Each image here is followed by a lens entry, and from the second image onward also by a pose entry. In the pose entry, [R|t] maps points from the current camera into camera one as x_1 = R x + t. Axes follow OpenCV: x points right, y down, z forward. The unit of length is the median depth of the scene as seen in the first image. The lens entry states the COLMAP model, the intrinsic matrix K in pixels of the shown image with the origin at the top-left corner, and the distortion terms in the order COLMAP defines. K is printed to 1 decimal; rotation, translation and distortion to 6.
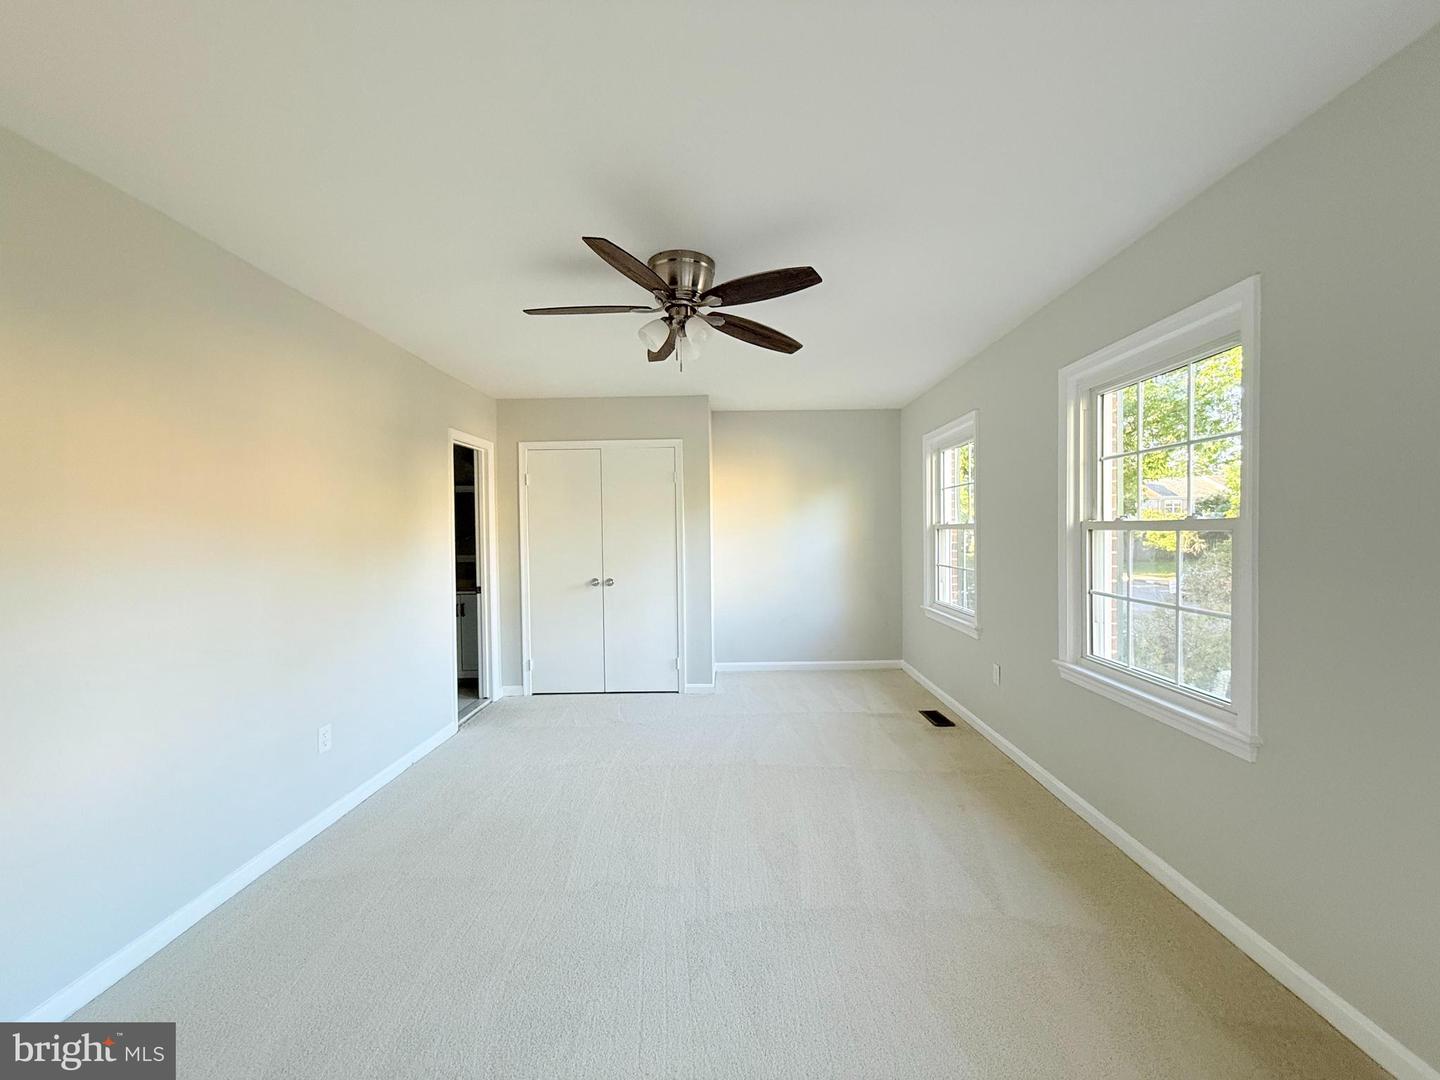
lens RADIAL K [[575.4, 0, 720.2], [0, 575.4, 539.3], [0, 0, 1]] dist [-0.000988, -0.001248]
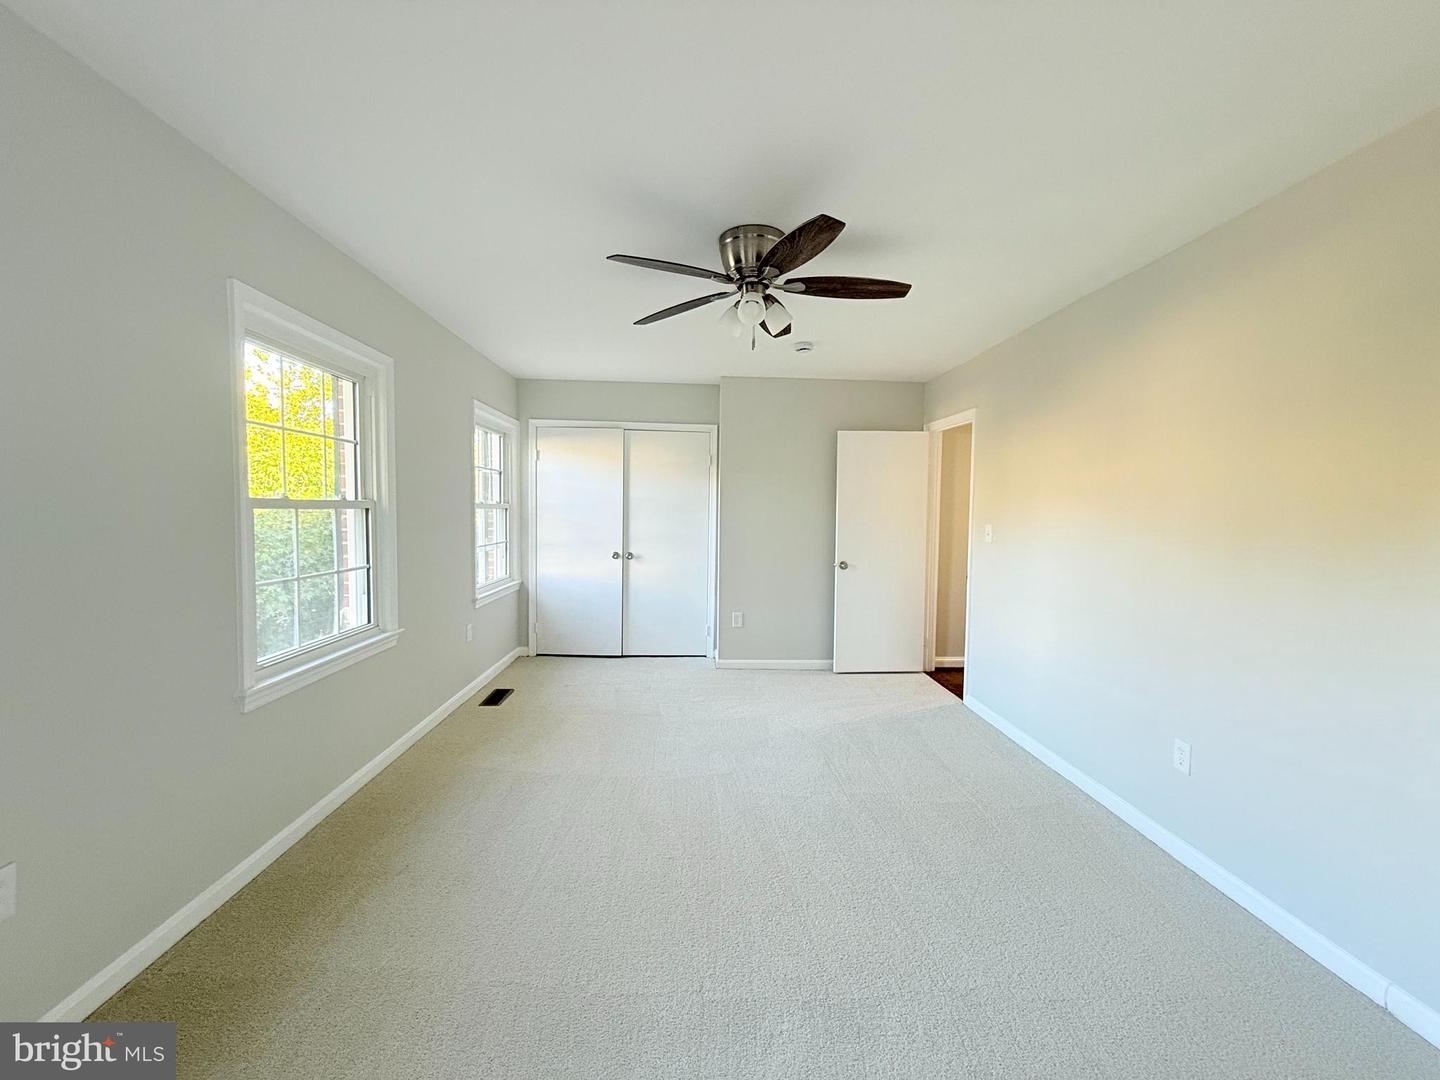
lens RADIAL K [[575.4, 0, 717.3], [0, 575.4, 538.8], [0, 0, 1]] dist [-0.000988, -0.001248]
pose [[-0.997145, 0.001240, -0.075502, 0.072798], [-0.003716, 0.997848, 0.065465, -0.032937], [0.075420, 0.065559, -0.994994, 2.117769]]
